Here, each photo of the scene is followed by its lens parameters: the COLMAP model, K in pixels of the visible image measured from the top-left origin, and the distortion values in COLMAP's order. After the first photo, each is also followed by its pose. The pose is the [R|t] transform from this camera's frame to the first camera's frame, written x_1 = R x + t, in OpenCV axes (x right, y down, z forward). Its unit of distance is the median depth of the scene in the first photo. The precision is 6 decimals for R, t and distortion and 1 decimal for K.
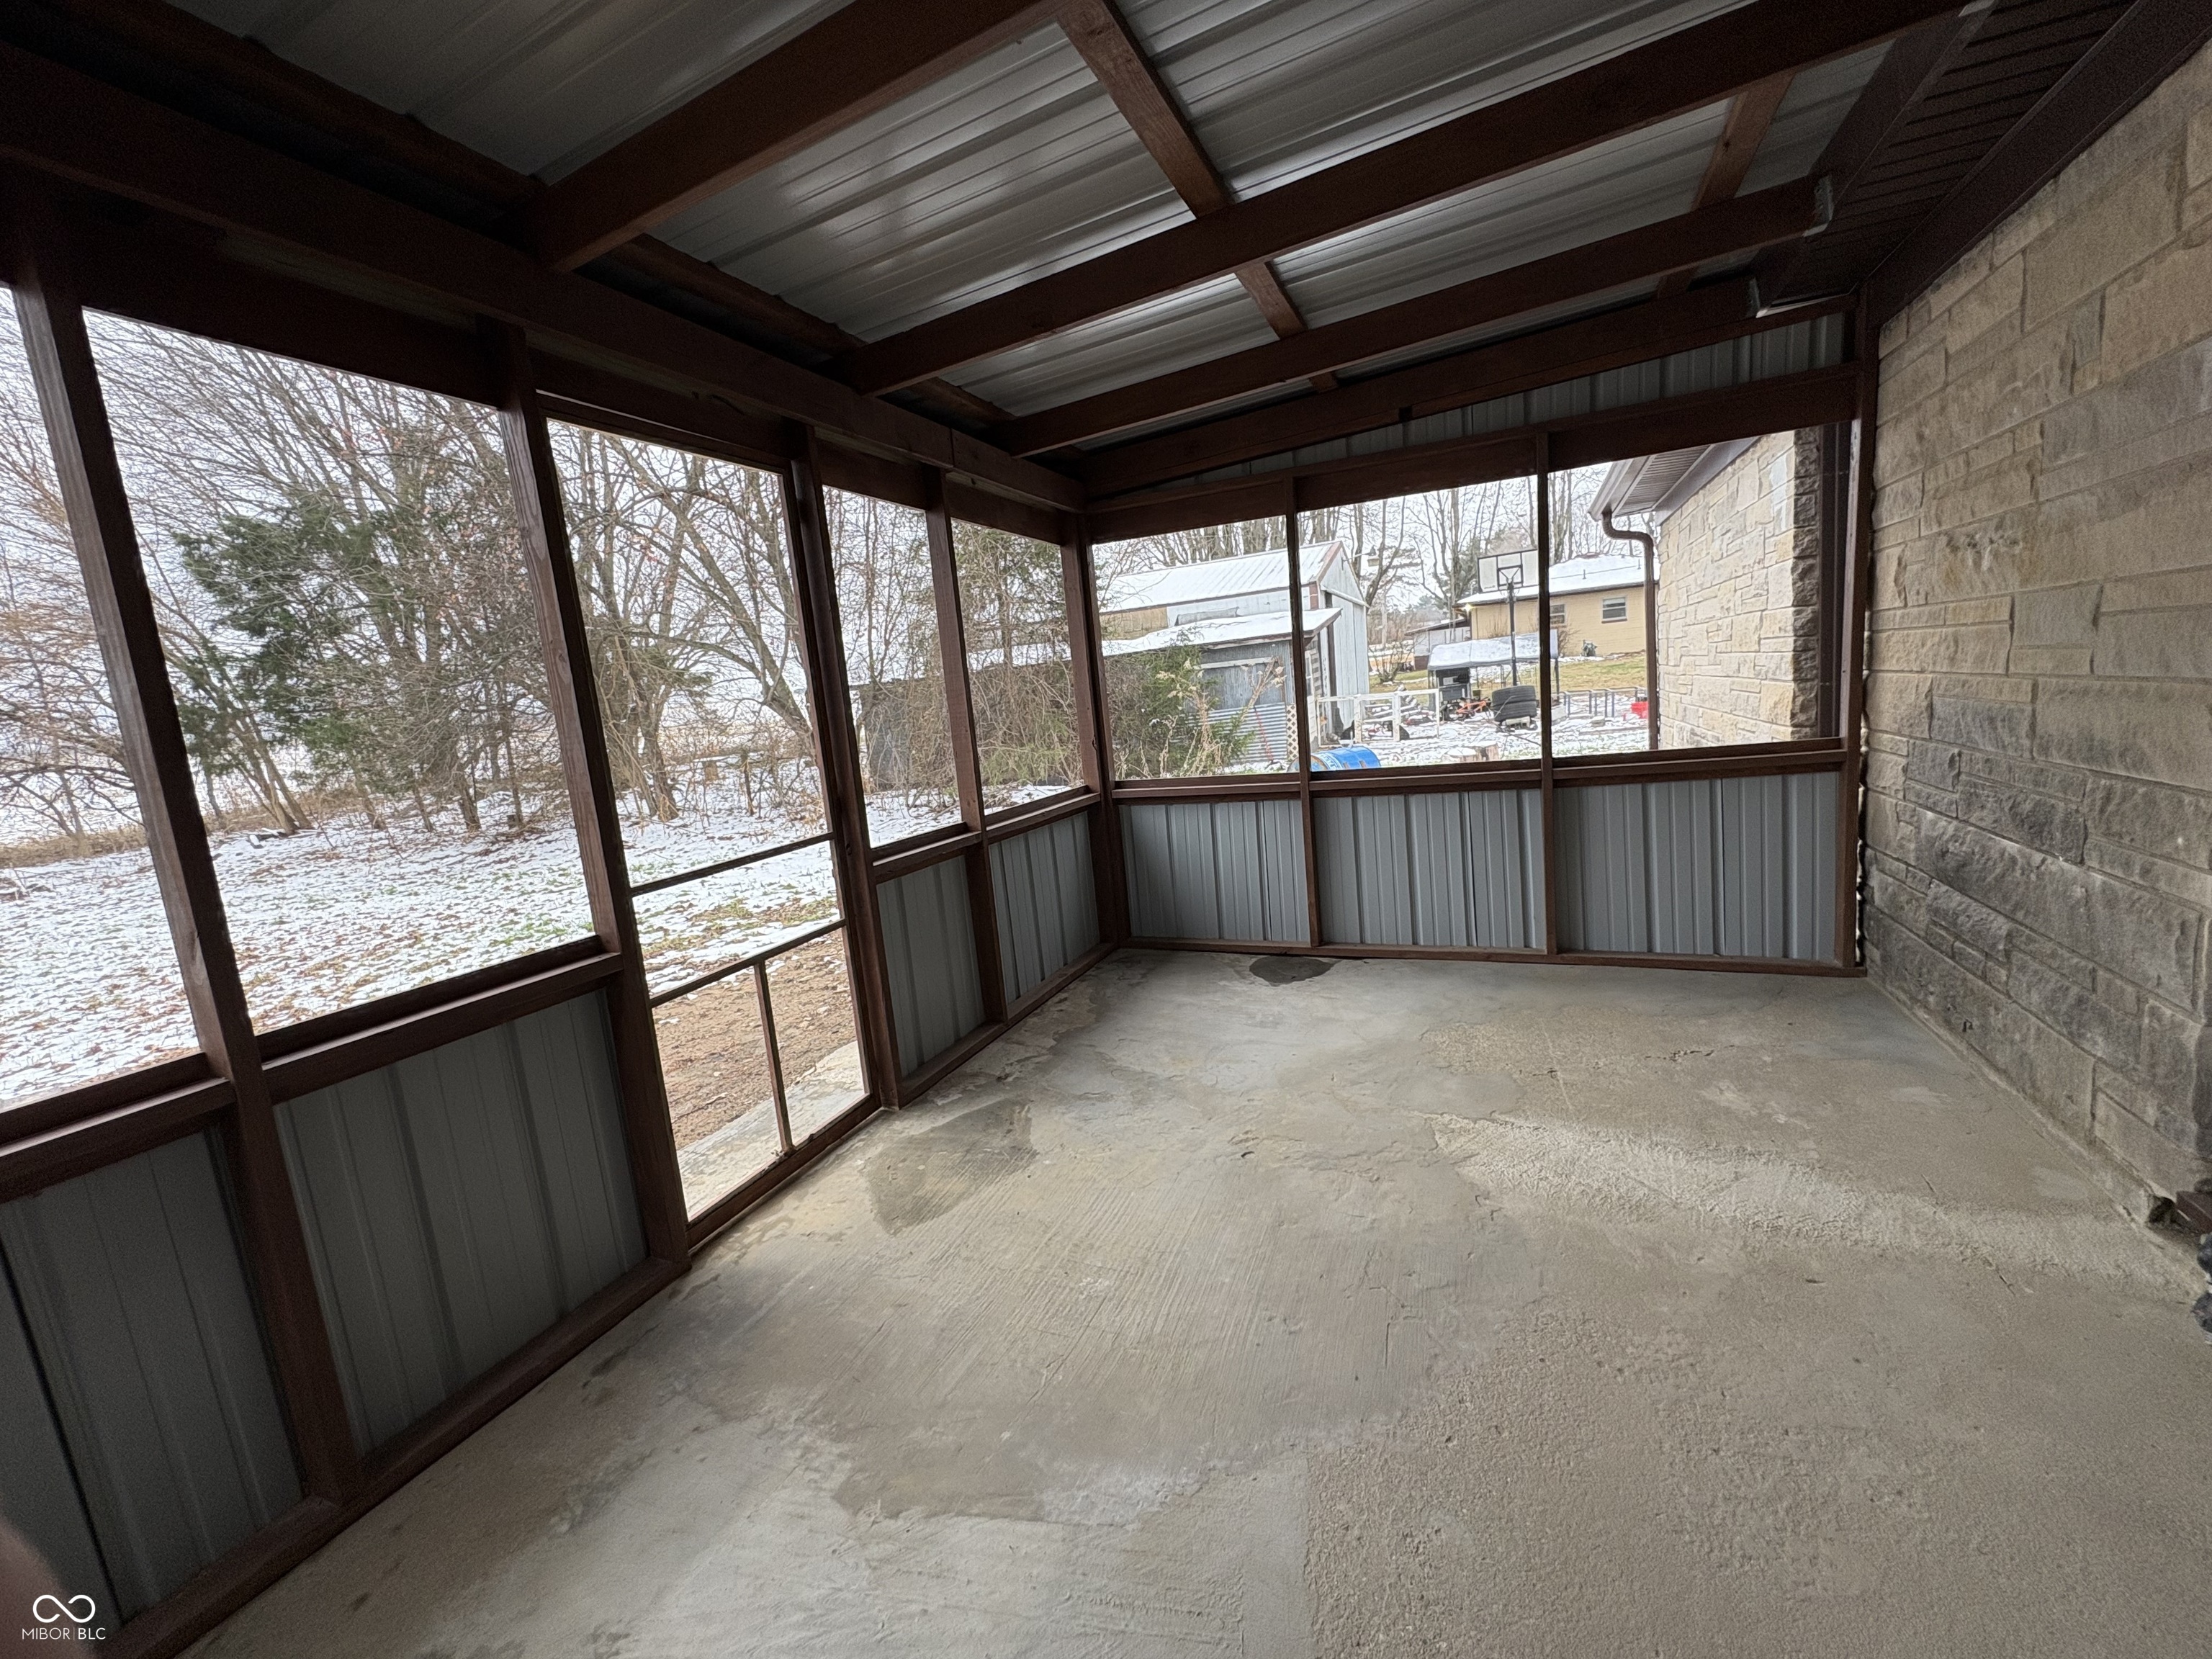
lens RADIAL K [[881.3, 0, 1106.0], [0, 881.3, 829.5], [0, 0, 1]] dist [-0.000369, -0.000275]
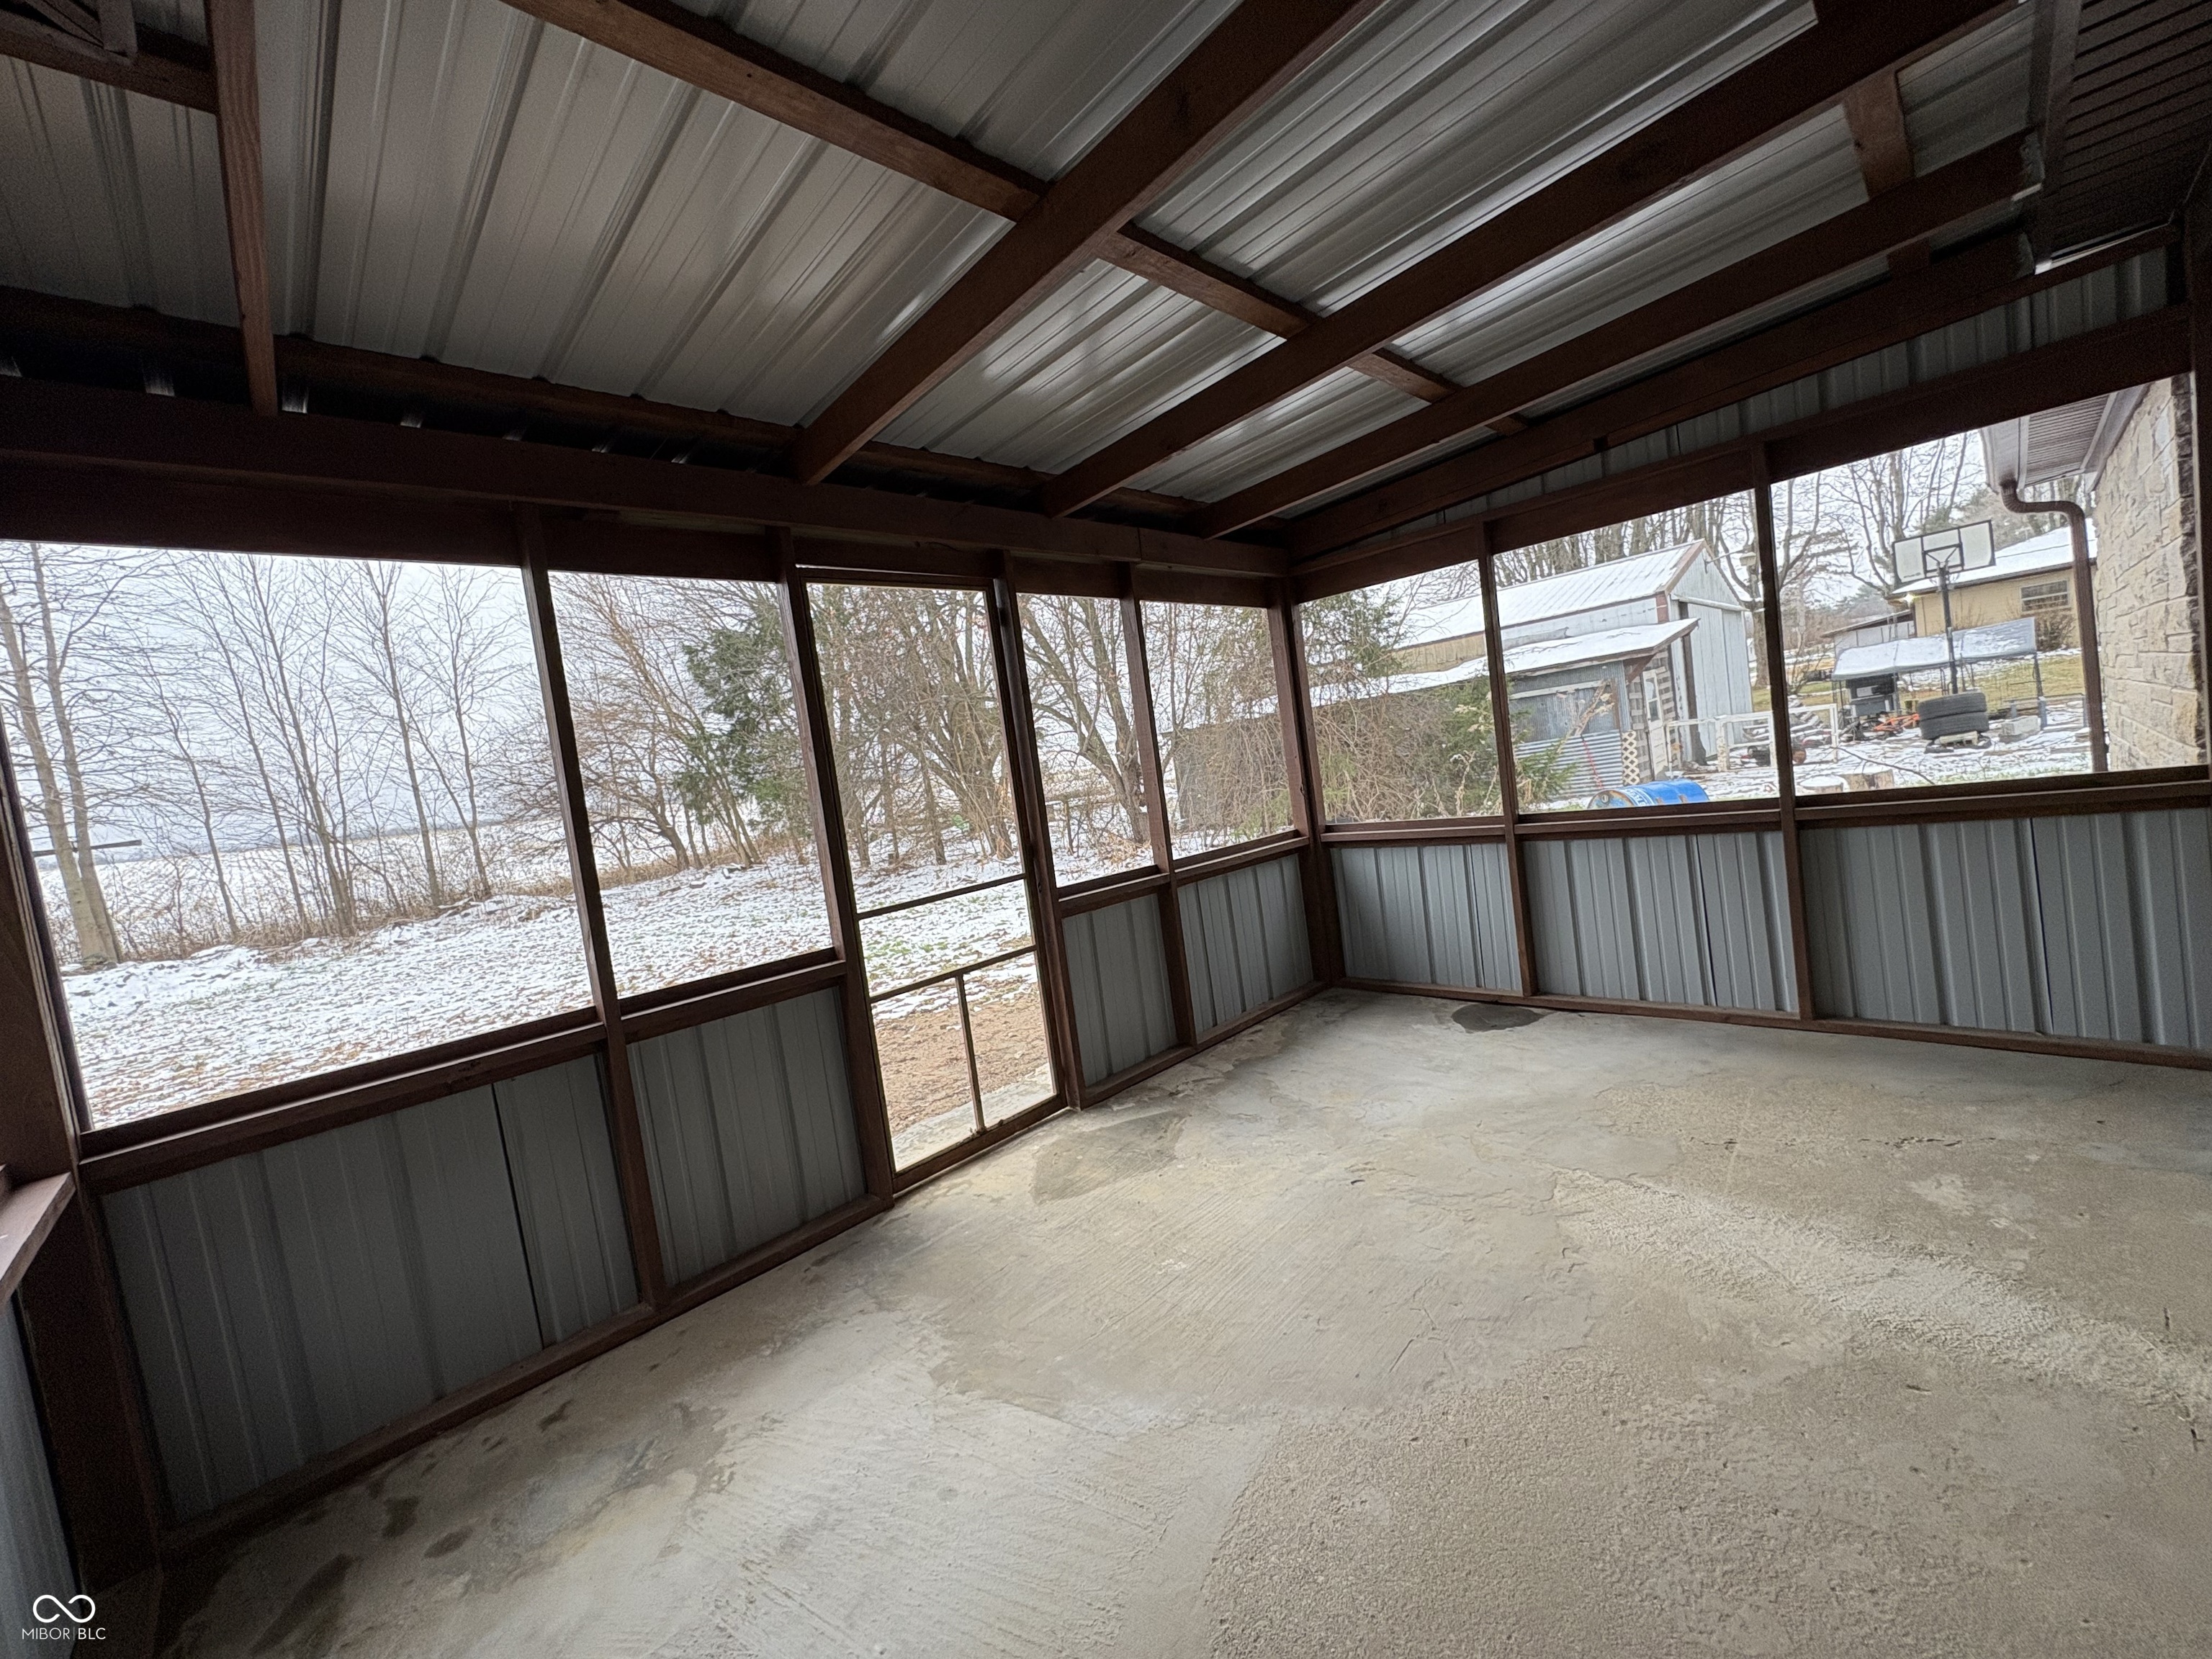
lens RADIAL K [[881.3, 0, 1106.0], [0, 881.3, 829.5], [0, 0, 1]] dist [-0.000369, -0.000275]
pose [[0.931812, -0.008097, -0.362851, 0.191536], [-0.007756, 0.999079, -0.042213, -0.005237], [0.362858, 0.042149, 0.930891, -0.081269]]
